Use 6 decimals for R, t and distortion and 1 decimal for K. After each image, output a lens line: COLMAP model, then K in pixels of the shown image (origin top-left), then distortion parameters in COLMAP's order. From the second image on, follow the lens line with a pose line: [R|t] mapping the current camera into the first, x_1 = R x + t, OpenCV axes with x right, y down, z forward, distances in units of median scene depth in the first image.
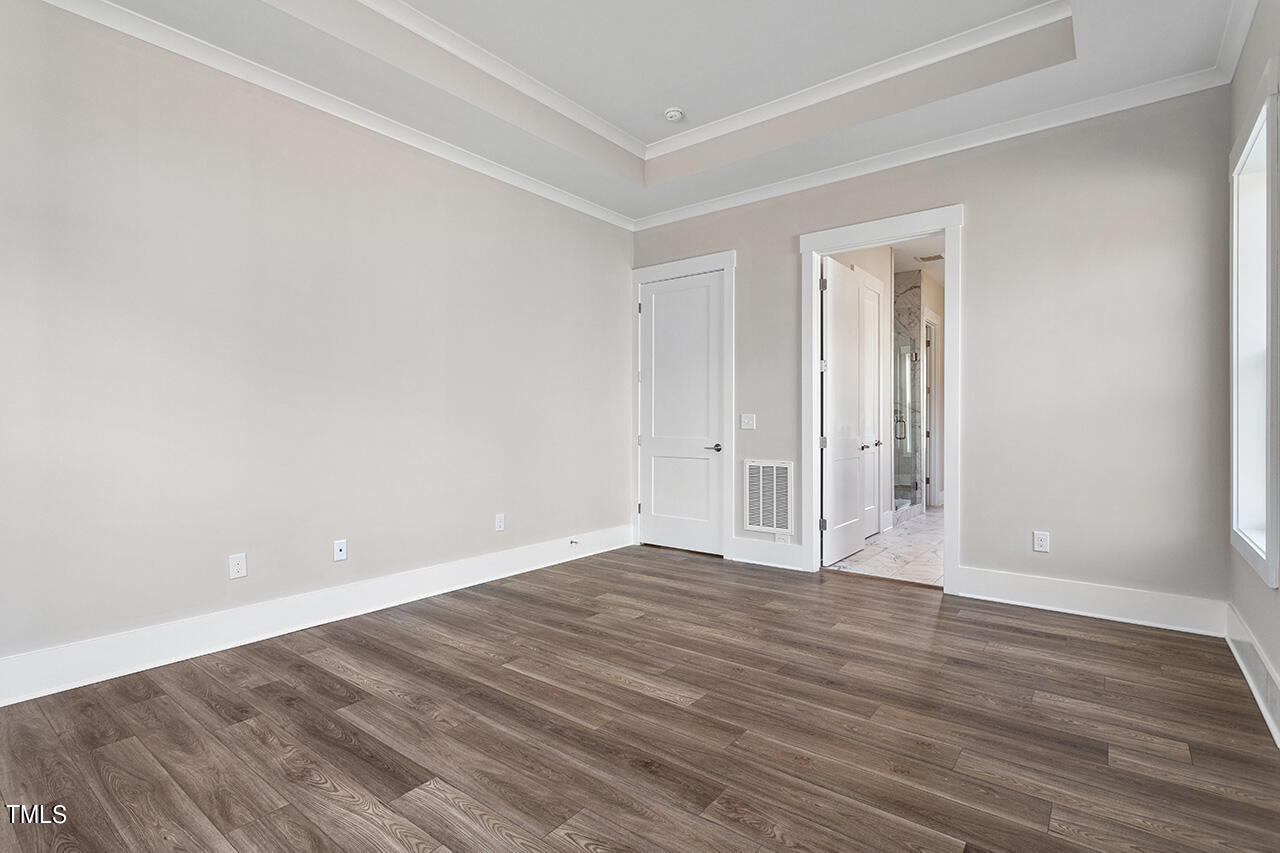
lens RADIAL K [[616.9, 0, 639.1], [0, 616.9, 424.4], [0, 0, 1]] dist [0.013883, -0.000236]
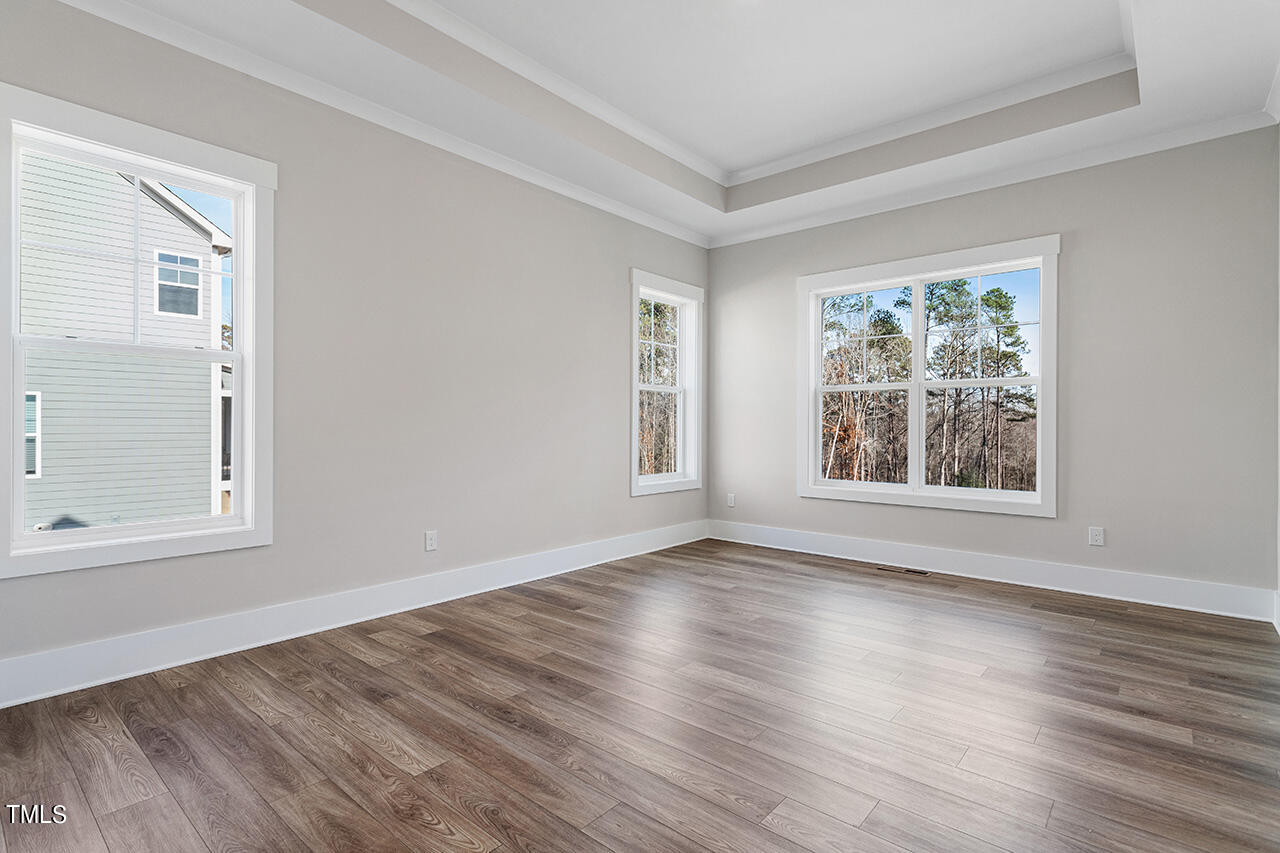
lens RADIAL K [[616.9, 0, 640.5], [0, 616.9, 425.3], [0, 0, 1]] dist [0.013883, -0.000236]
pose [[-0.998884, -0.002321, 0.047184, 0.116349], [-0.002127, 0.999989, 0.004151, -0.007725], [-0.047193, 0.004046, -0.998878, 2.069896]]
